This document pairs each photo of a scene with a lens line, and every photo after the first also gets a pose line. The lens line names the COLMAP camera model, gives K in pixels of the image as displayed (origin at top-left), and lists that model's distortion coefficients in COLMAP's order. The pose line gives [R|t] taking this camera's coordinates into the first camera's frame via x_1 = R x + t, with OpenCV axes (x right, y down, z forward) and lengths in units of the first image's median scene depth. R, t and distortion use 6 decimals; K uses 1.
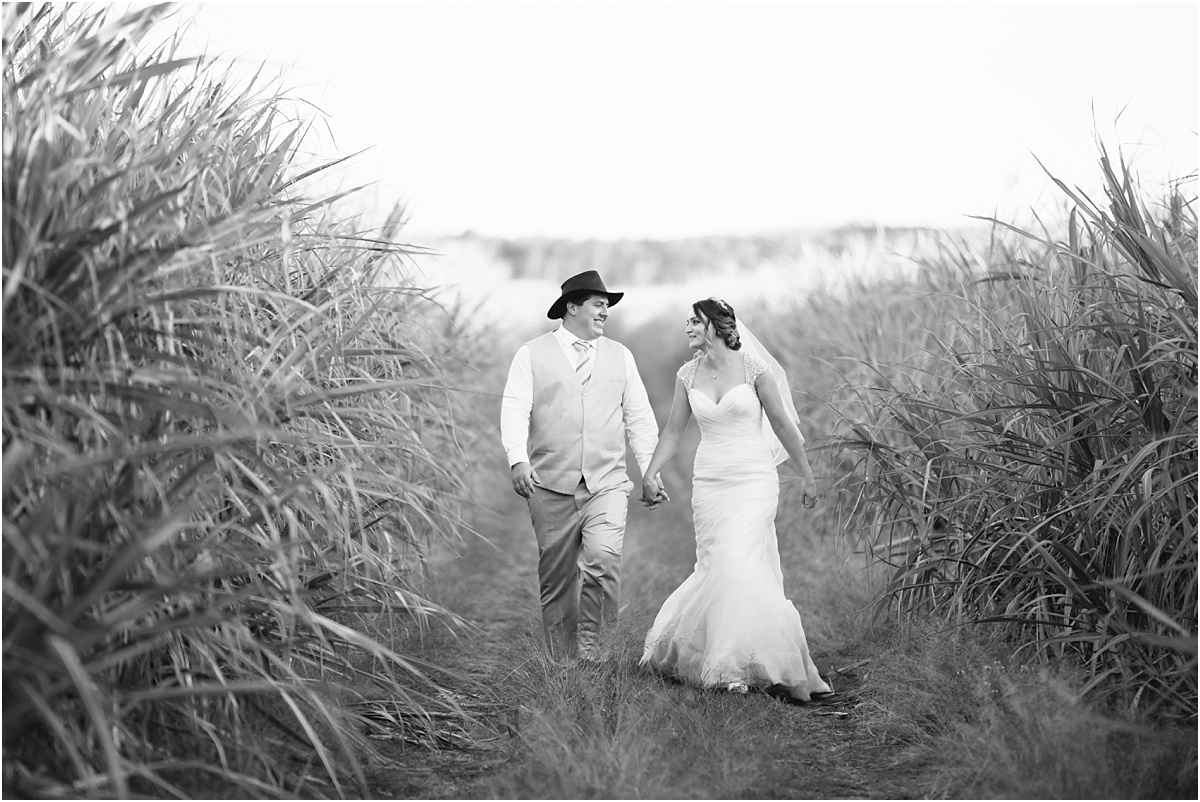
lens RADIAL K [[6806.0, 0, 530.3], [0, 6806.0, 461.2], [0, 0, 1]] dist [2.237331, 0.000000]
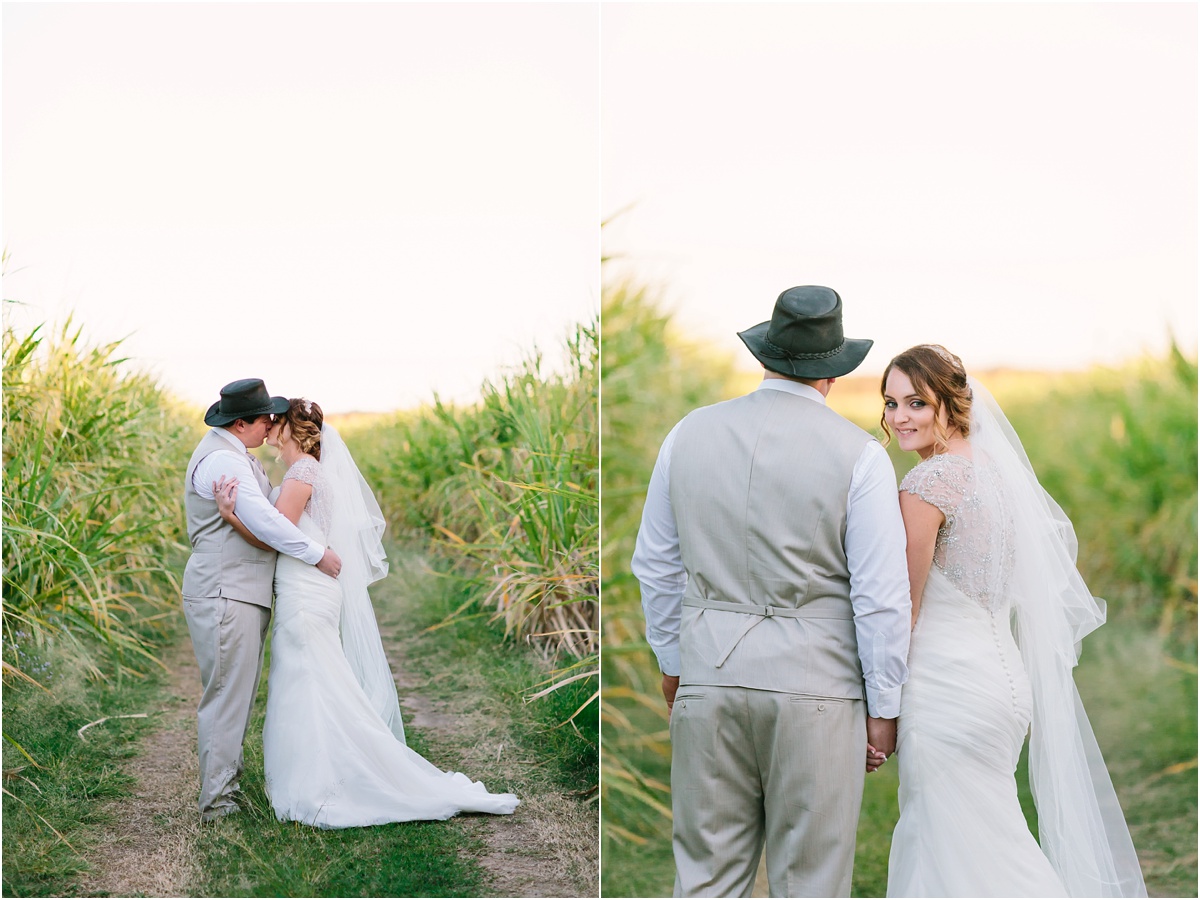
lens RADIAL K [[2885.1, 0, 599.9], [0, 2885.1, 449.9], [0, 0, 1]] dist [-0.176437, 0.000000]
pose [[0.990136, -0.020223, 0.138645, -0.018188], [0.022260, 0.999666, -0.013155, 0.002385], [-0.138332, 0.016111, 0.990255, -0.240654]]
